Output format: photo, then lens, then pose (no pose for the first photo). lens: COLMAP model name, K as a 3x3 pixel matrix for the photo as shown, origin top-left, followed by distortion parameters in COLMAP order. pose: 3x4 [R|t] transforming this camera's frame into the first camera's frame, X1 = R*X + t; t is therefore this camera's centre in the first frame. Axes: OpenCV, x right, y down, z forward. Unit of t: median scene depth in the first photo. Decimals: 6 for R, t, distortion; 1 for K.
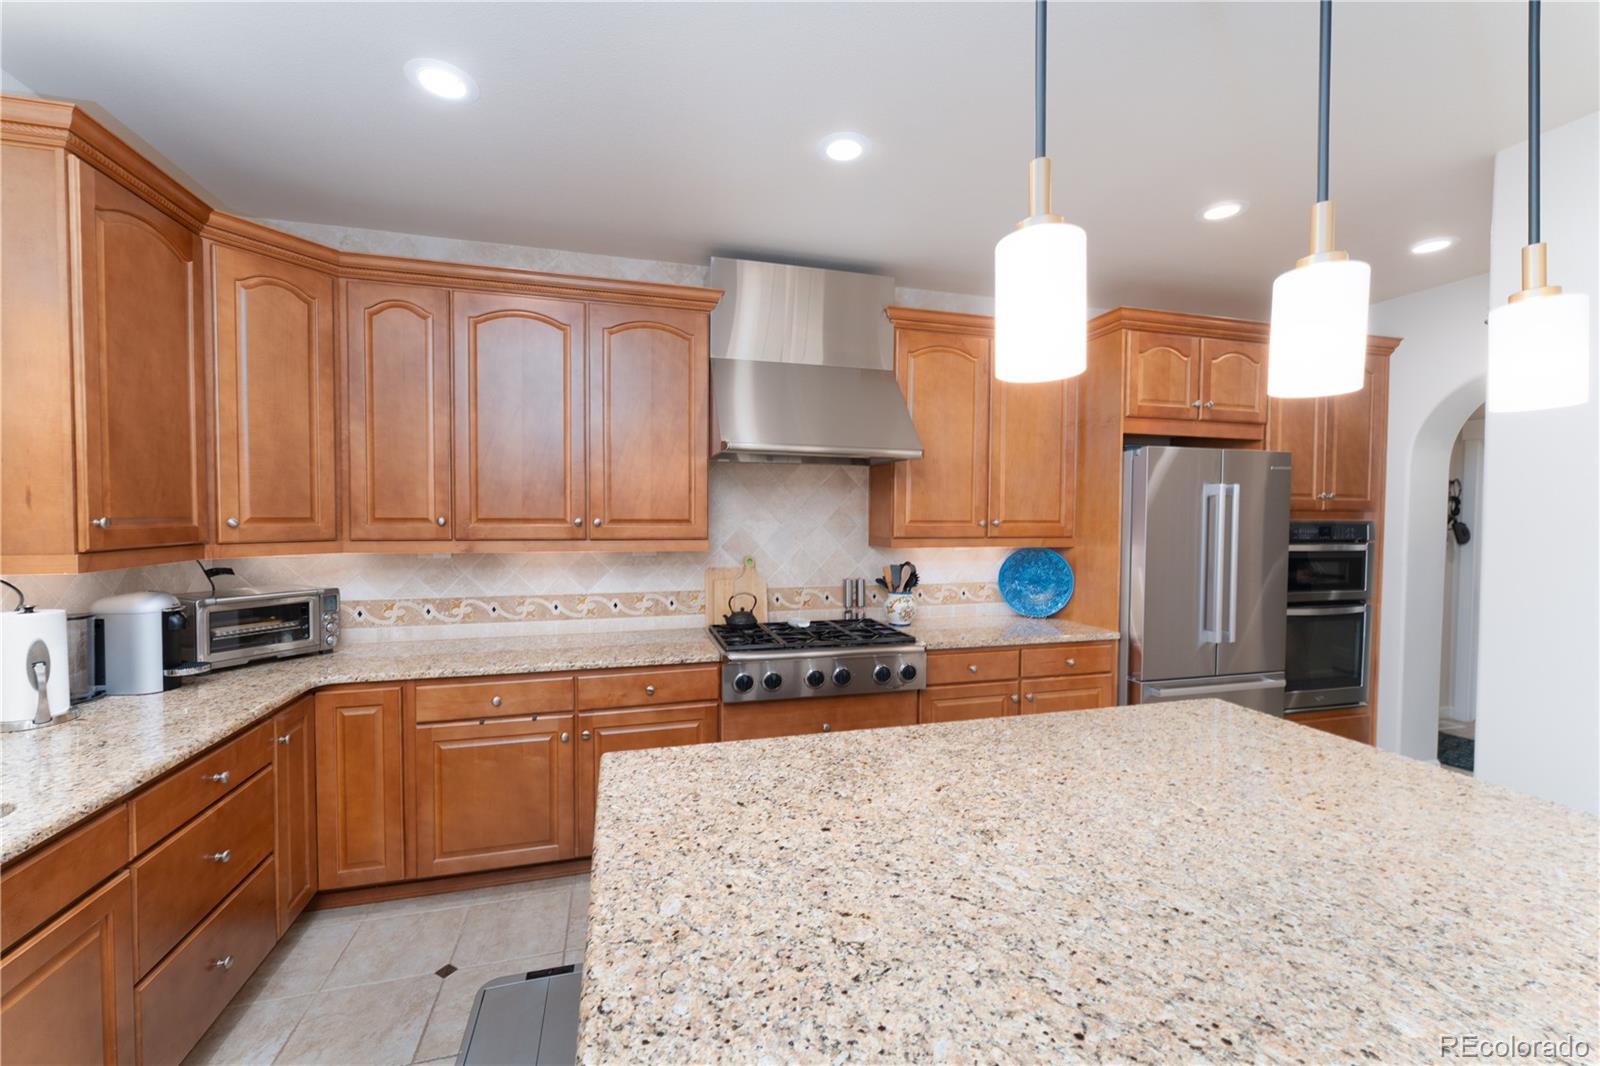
lens RADIAL K [[633.7, 0, 792.5], [0, 633.7, 530.9], [0, 0, 1]] dist [-0.000398, -0.000318]
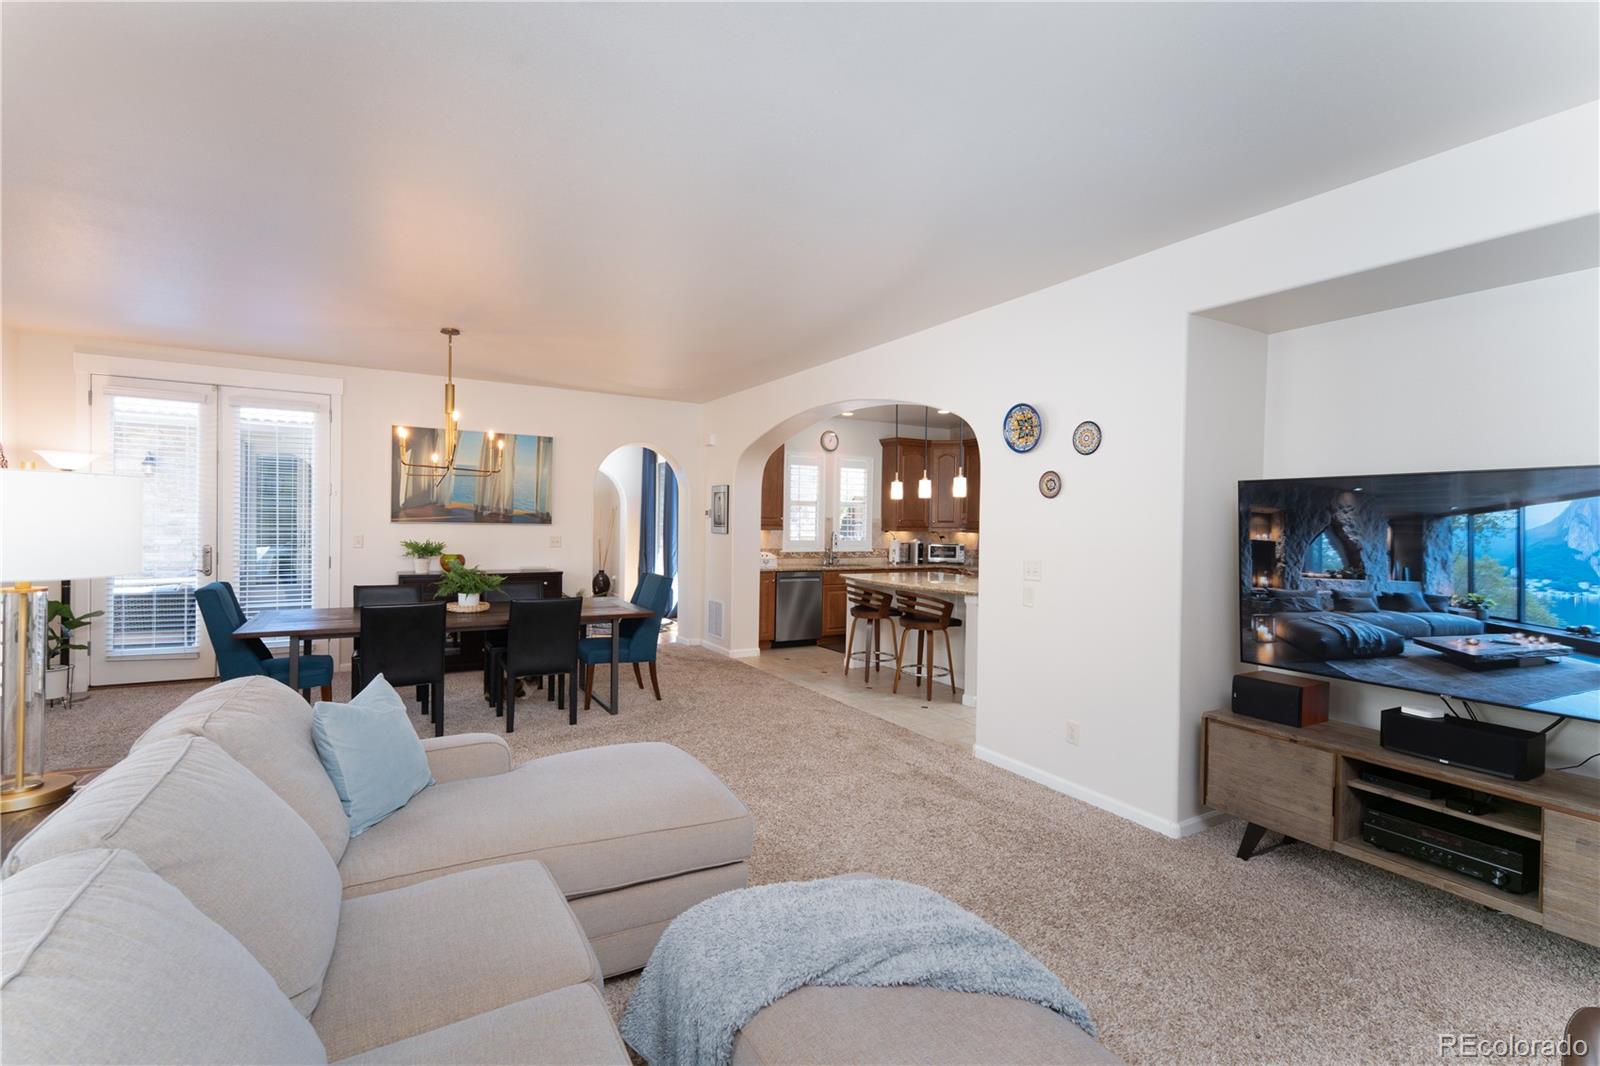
lens RADIAL K [[633.7, 0, 792.5], [0, 633.7, 530.9], [0, 0, 1]] dist [-0.000398, -0.000318]
pose [[0.225132, 0.022535, -0.974068, 1.982344], [-0.046228, 0.998854, 0.012423, 0.024243], [0.973231, 0.042233, 0.225916, -0.500503]]
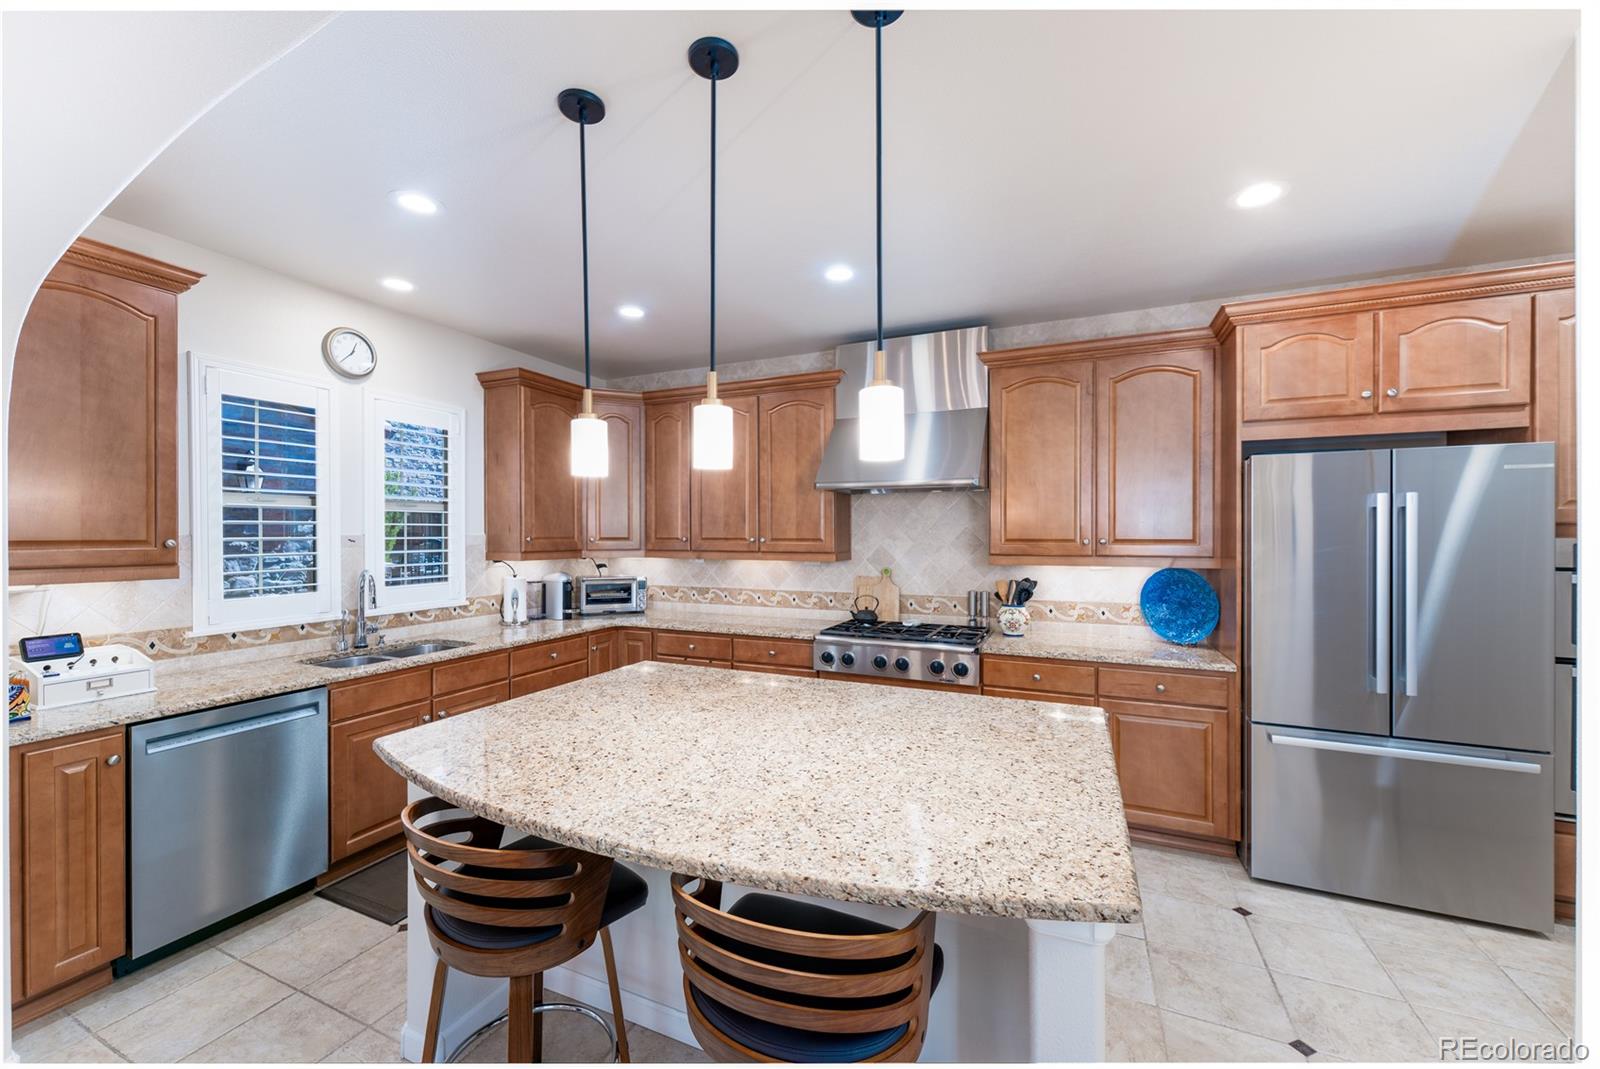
lens RADIAL K [[633.7, 0, 792.5], [0, 633.7, 532.4], [0, 0, 1]] dist [-0.000398, -0.000318]
pose [[0.766590, -0.007200, -0.642097, 0.683336], [-0.013872, 0.999518, -0.027769, 0.008263], [0.641987, 0.030195, 0.766120, -0.095636]]
